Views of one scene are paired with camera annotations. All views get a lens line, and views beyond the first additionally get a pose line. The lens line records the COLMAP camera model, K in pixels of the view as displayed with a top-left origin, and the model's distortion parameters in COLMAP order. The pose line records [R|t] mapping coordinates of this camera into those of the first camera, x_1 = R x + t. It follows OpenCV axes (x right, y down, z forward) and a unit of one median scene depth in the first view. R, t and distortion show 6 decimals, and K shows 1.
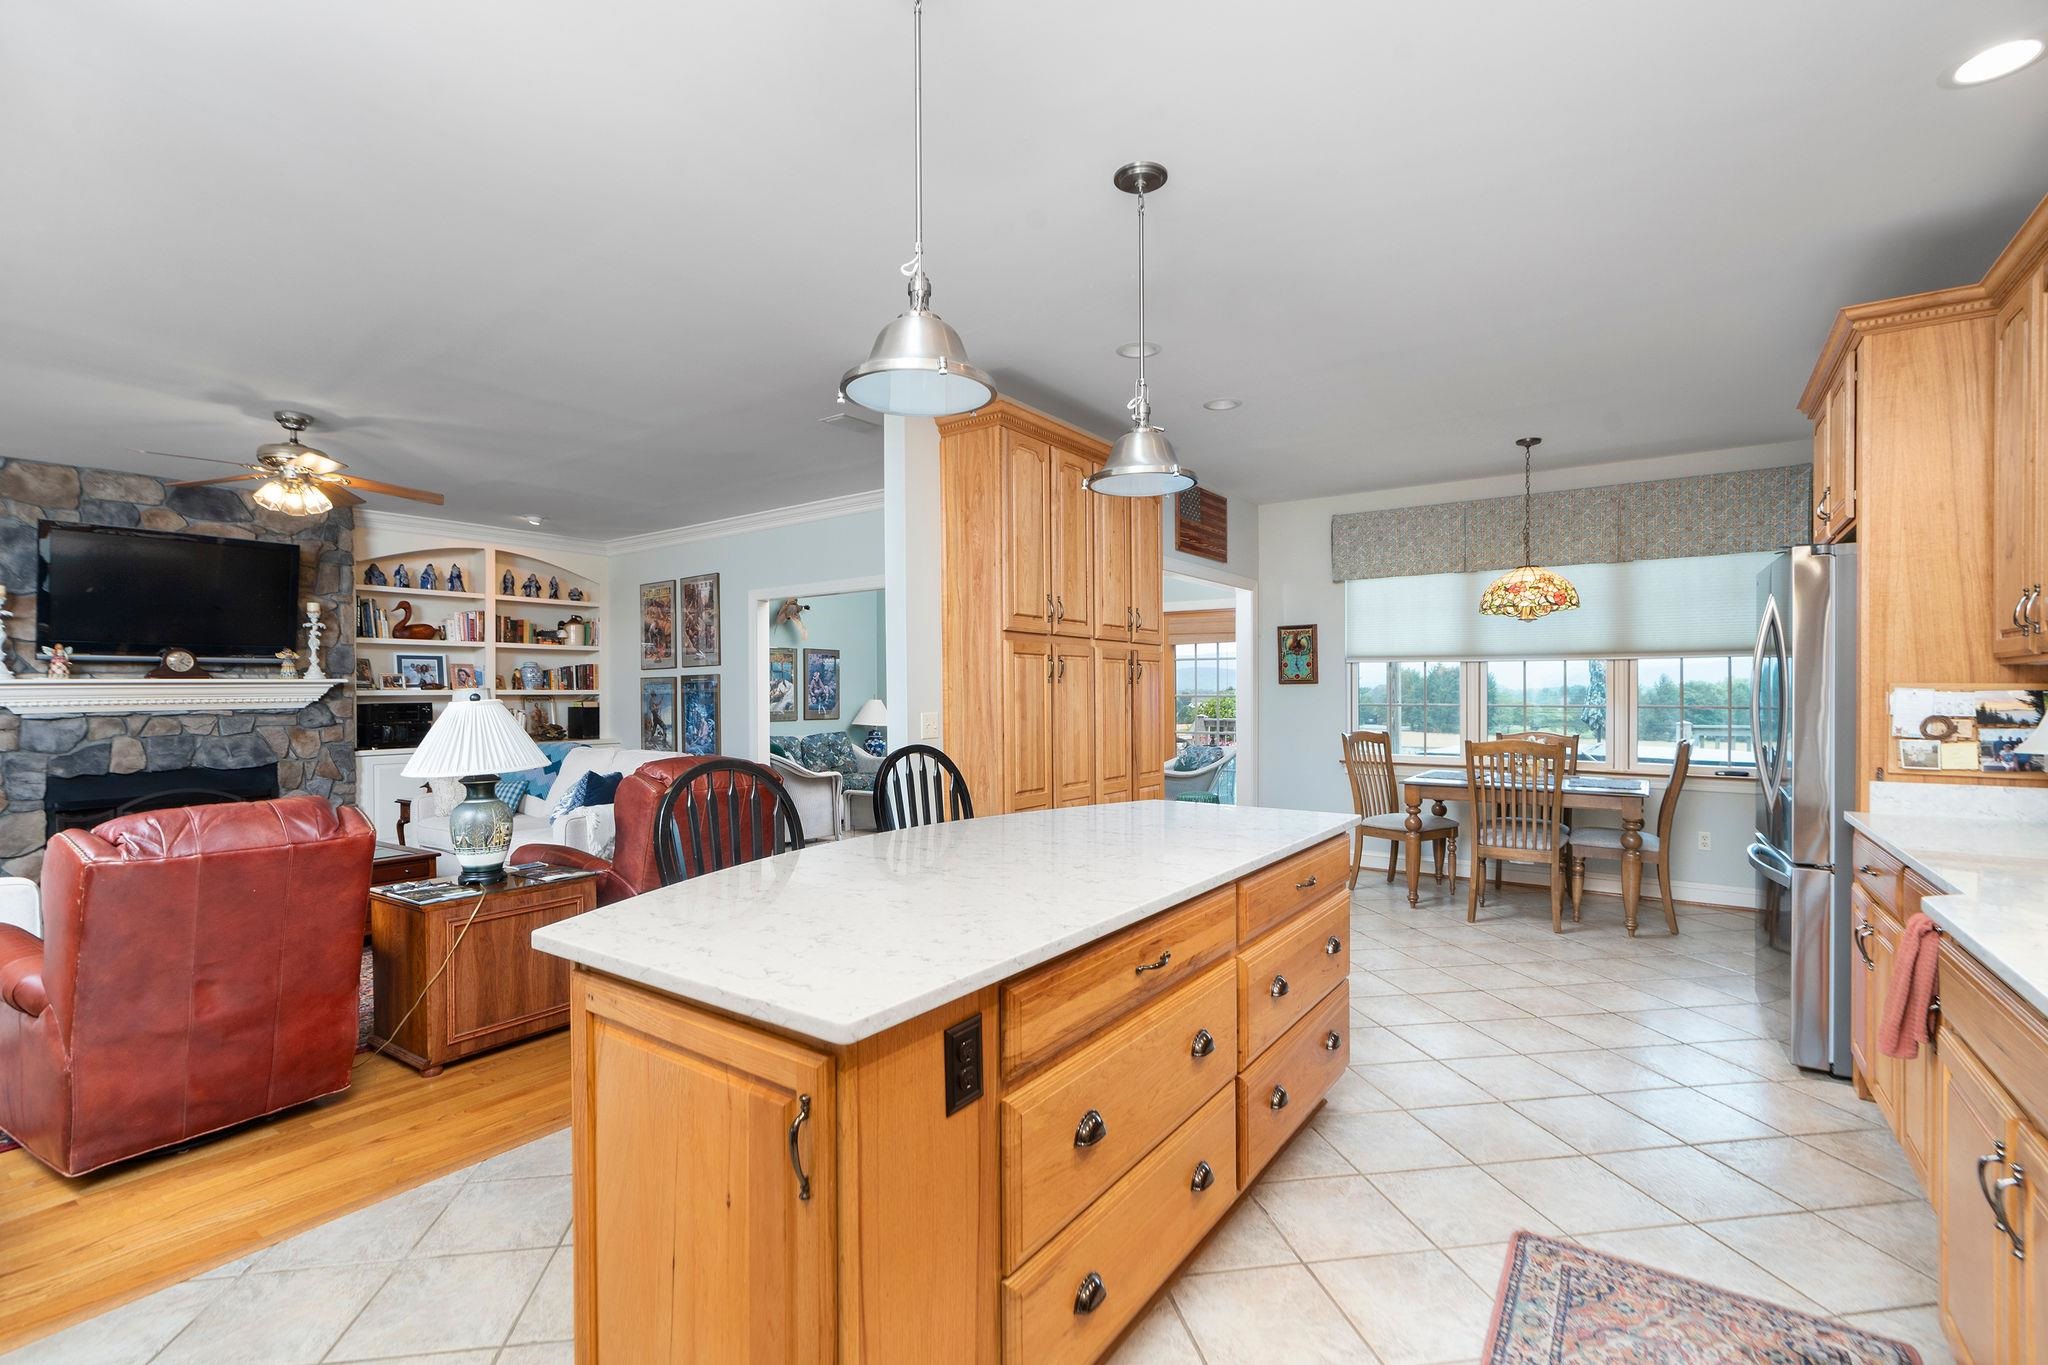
lens RADIAL K [[940.8, 0, 1025.5], [0, 940.8, 690.5], [0, 0, 1]] dist [0.000424, 0.000248]
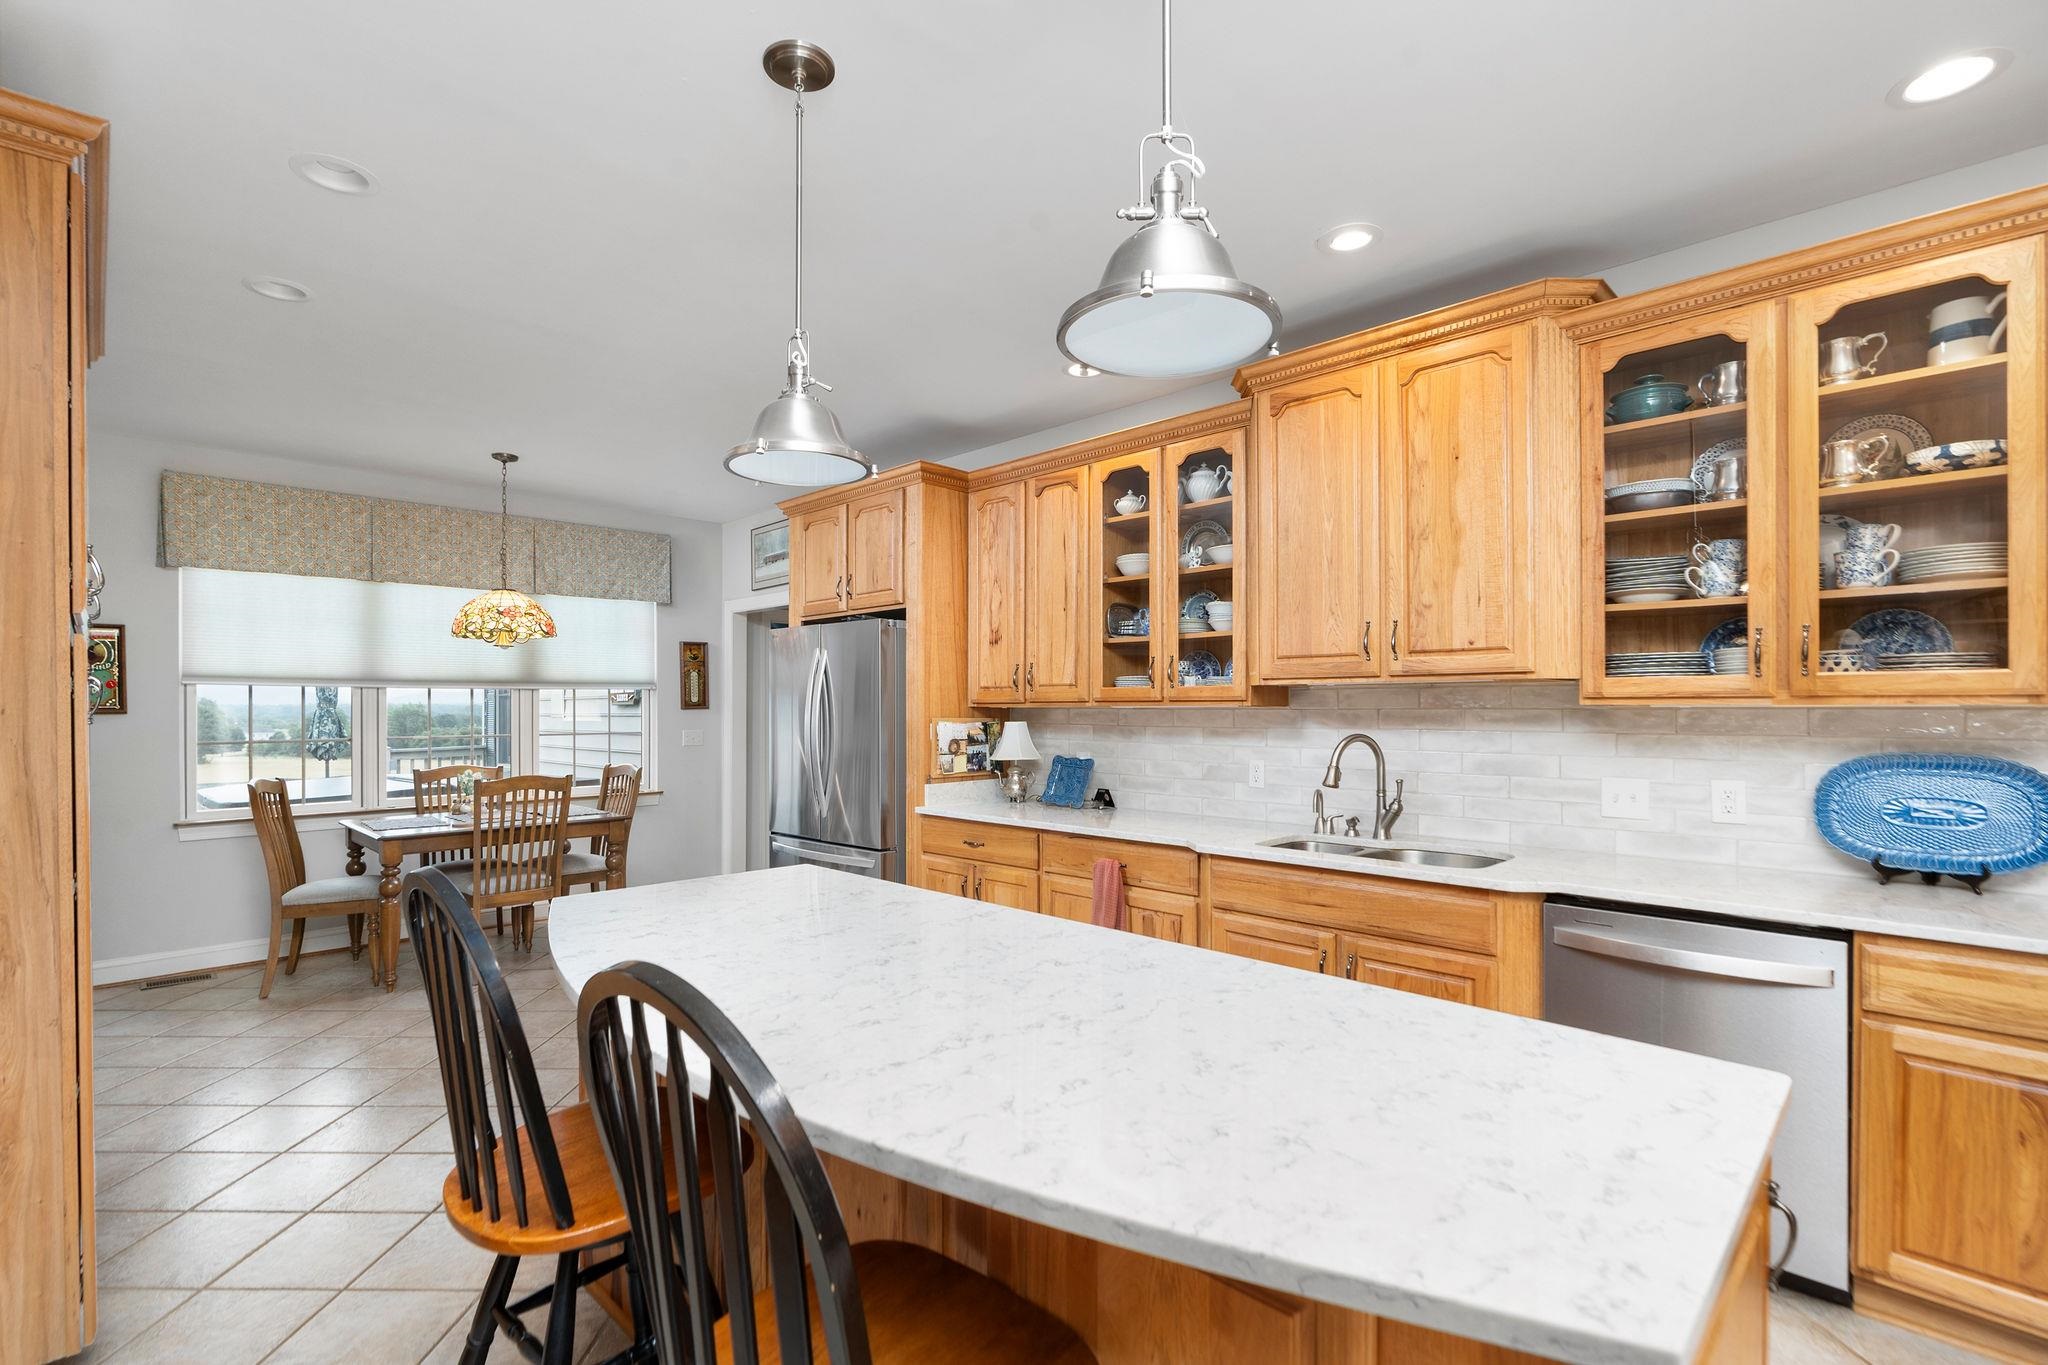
lens RADIAL K [[940.8, 0, 1025.6], [0, 940.8, 703.0], [0, 0, 1]] dist [0.000424, 0.000248]
pose [[0.187332, 0.010387, 0.982242, -0.284324], [0.002075, 0.999938, -0.010970, -0.007907], [-0.982295, 0.004093, 0.187298, 0.317262]]
